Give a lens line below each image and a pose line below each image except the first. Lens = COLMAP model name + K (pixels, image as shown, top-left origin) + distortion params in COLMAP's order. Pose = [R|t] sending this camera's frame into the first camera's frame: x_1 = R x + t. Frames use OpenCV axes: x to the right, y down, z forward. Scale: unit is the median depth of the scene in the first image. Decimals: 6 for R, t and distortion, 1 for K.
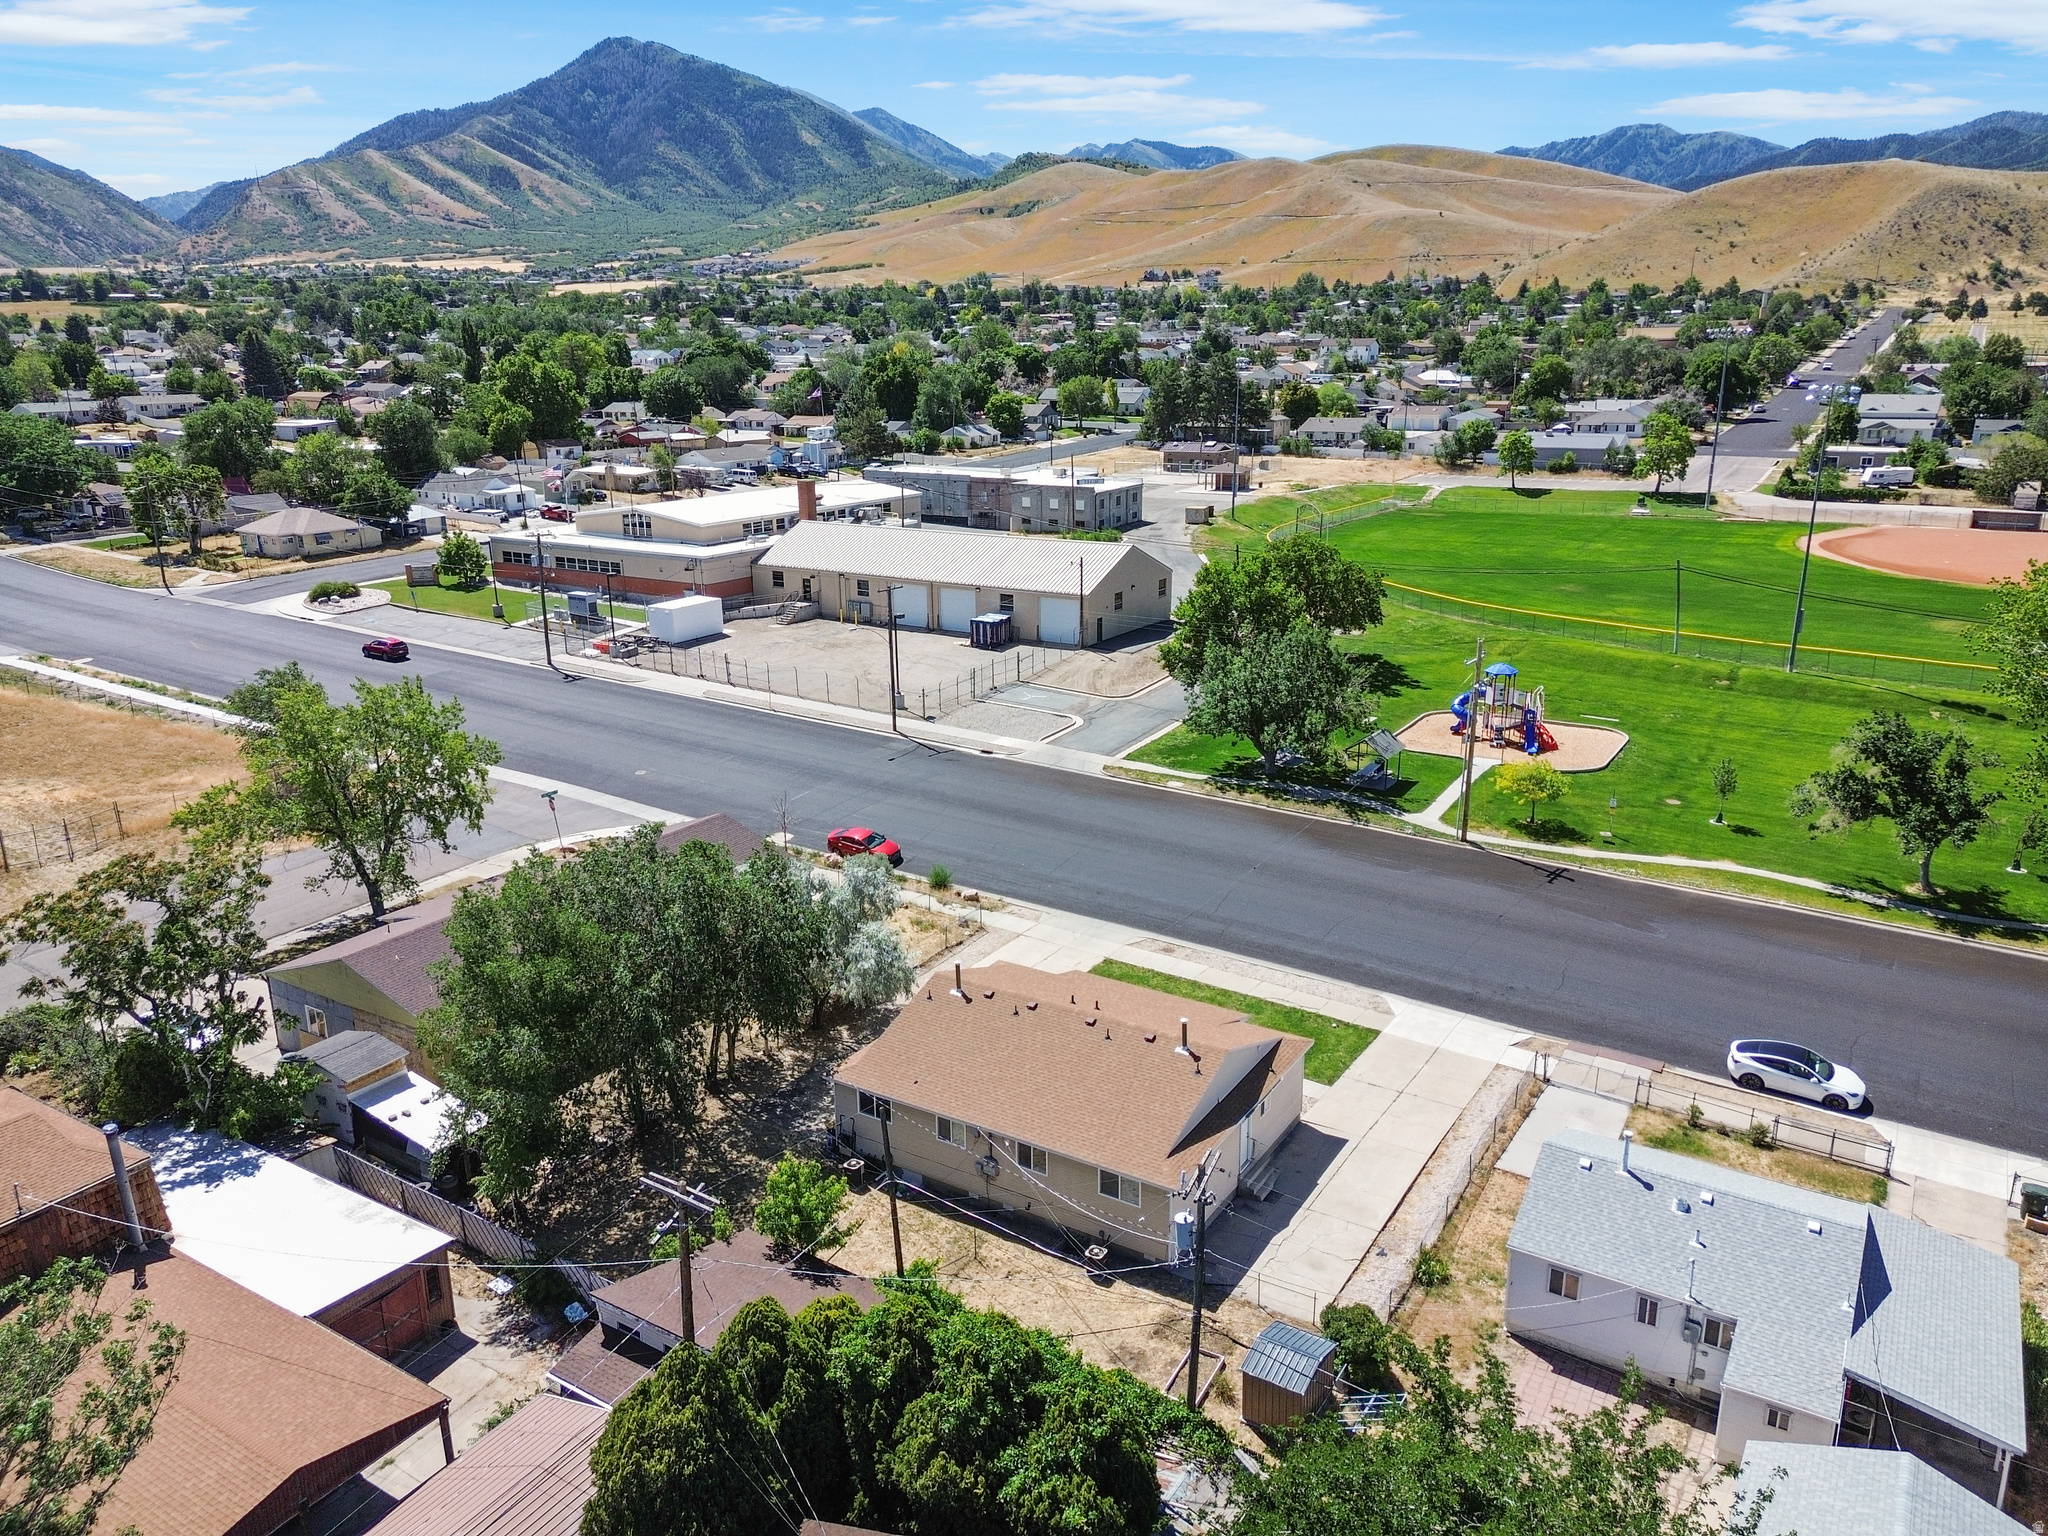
lens RADIAL K [[1445.2, 0, 1024.0], [0, 1445.2, 768.0], [0, 0, 1]] dist [0.064808, -0.058953]
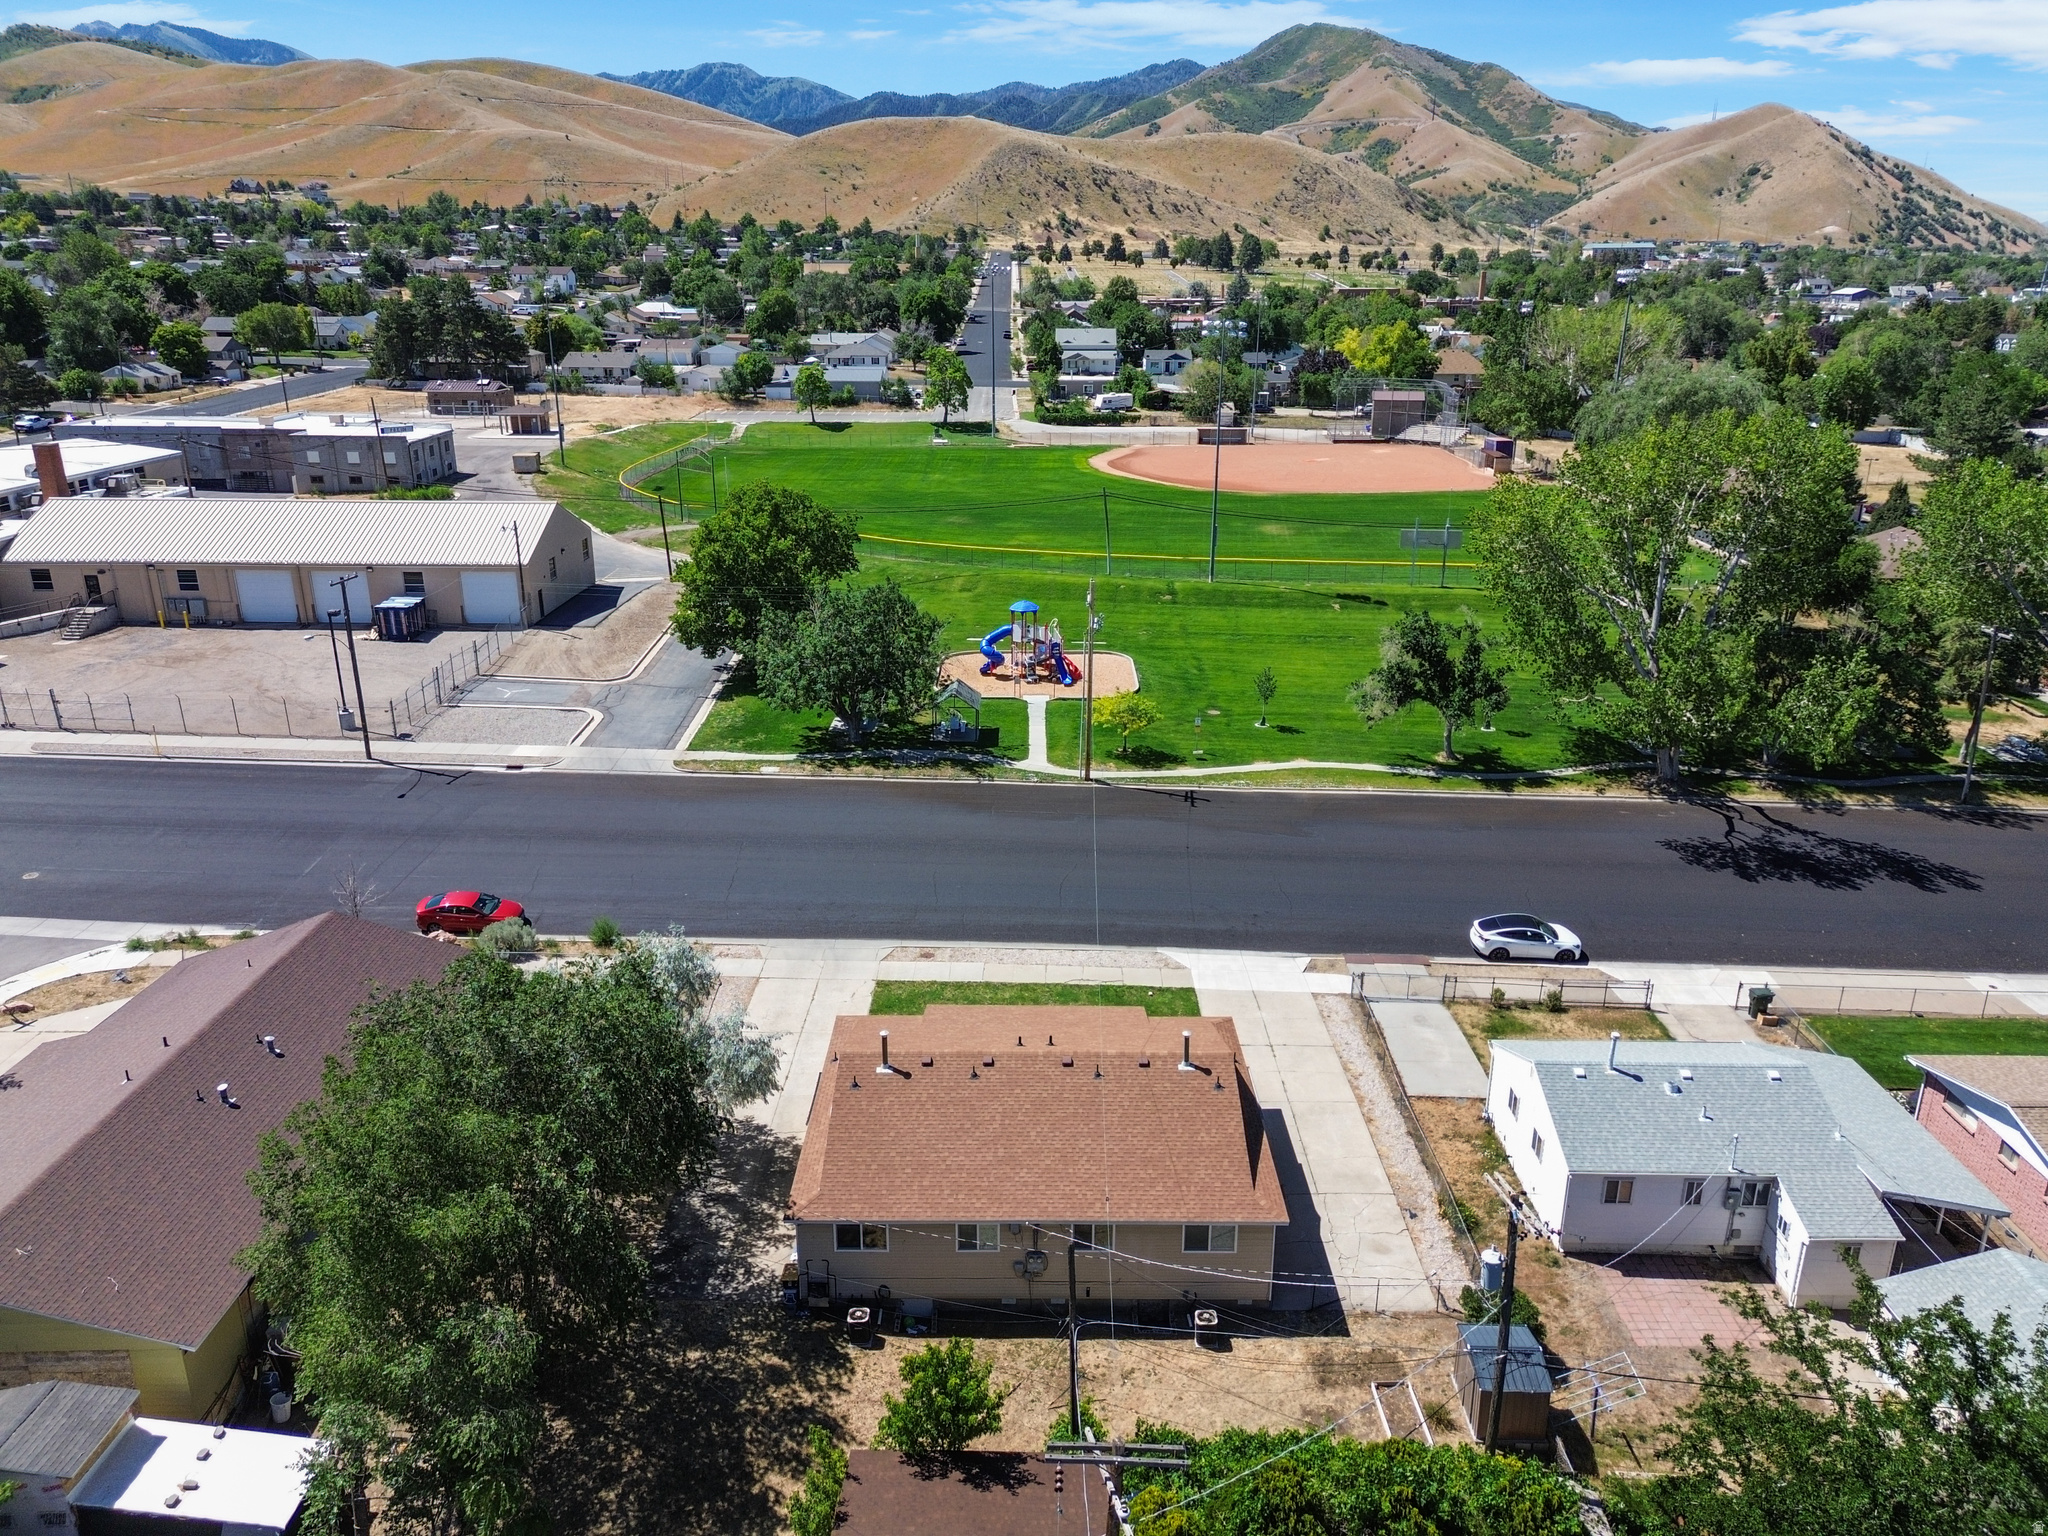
lens RADIAL K [[1445.2, 0, 1024.0], [0, 1445.2, 768.0], [0, 0, 1]] dist [0.064808, -0.058953]
pose [[0.846219, -0.159708, 0.508338, -0.157909], [0.137631, 0.987163, 0.081033, -0.029552], [-0.514754, 0.001391, 0.857337, 0.108052]]
